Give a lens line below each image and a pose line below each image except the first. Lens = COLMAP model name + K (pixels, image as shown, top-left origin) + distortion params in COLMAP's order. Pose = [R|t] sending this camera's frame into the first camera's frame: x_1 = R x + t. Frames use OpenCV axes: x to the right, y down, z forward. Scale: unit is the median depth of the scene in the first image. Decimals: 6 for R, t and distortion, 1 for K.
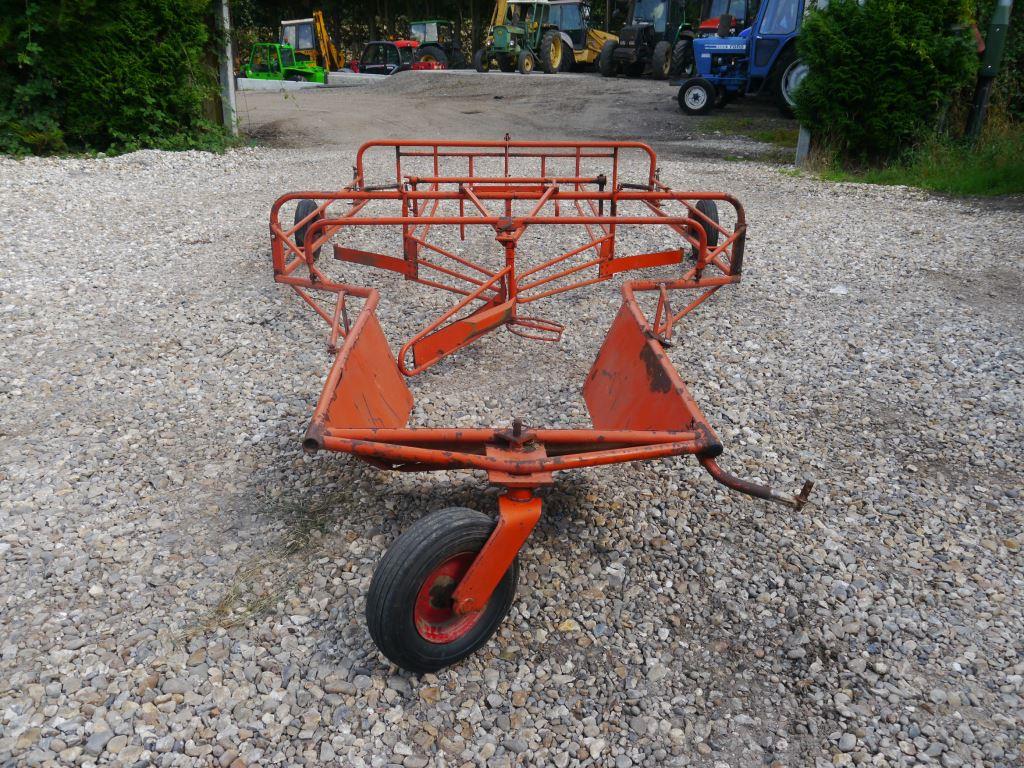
lens RADIAL K [[849.7, 0, 510.9], [0, 849.7, 386.3], [0, 0, 1]] dist [-0.033107, 0.015195]
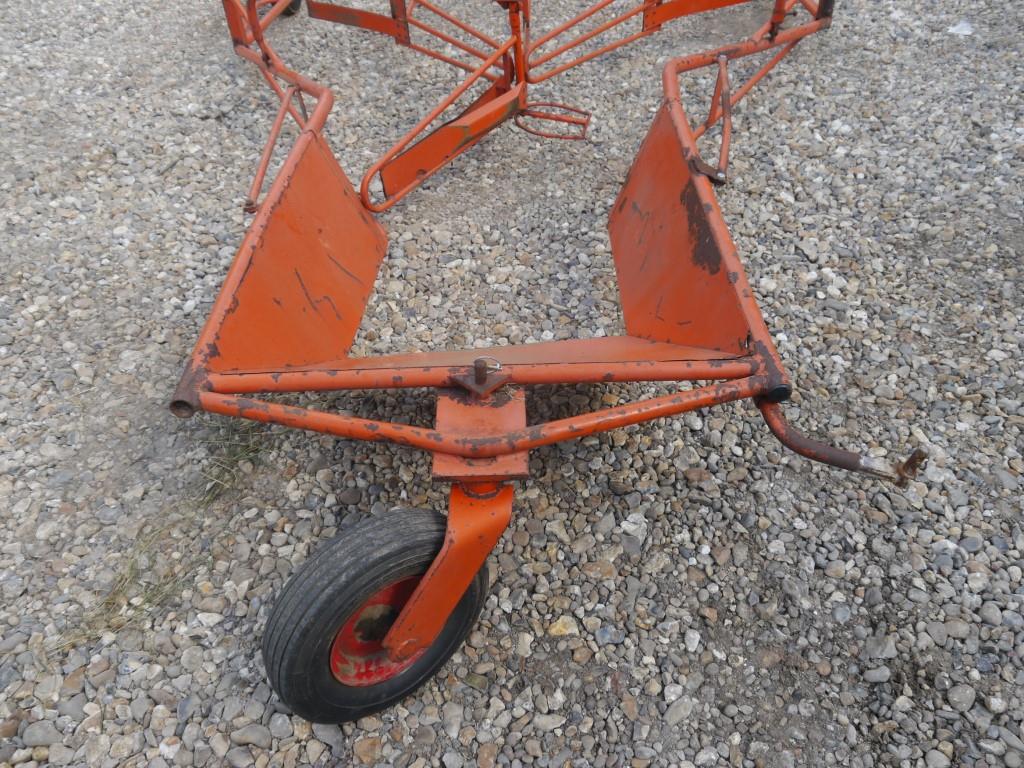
lens RADIAL K [[849.7, 0, 512.8], [0, 849.7, 382.9], [0, 0, 1]] dist [-0.033107, 0.015195]
pose [[0.997077, -0.015818, -0.074753, 0.071654], [0.038568, 0.948746, 0.313679, -0.131817], [0.065960, -0.315645, 0.946582, 0.314255]]
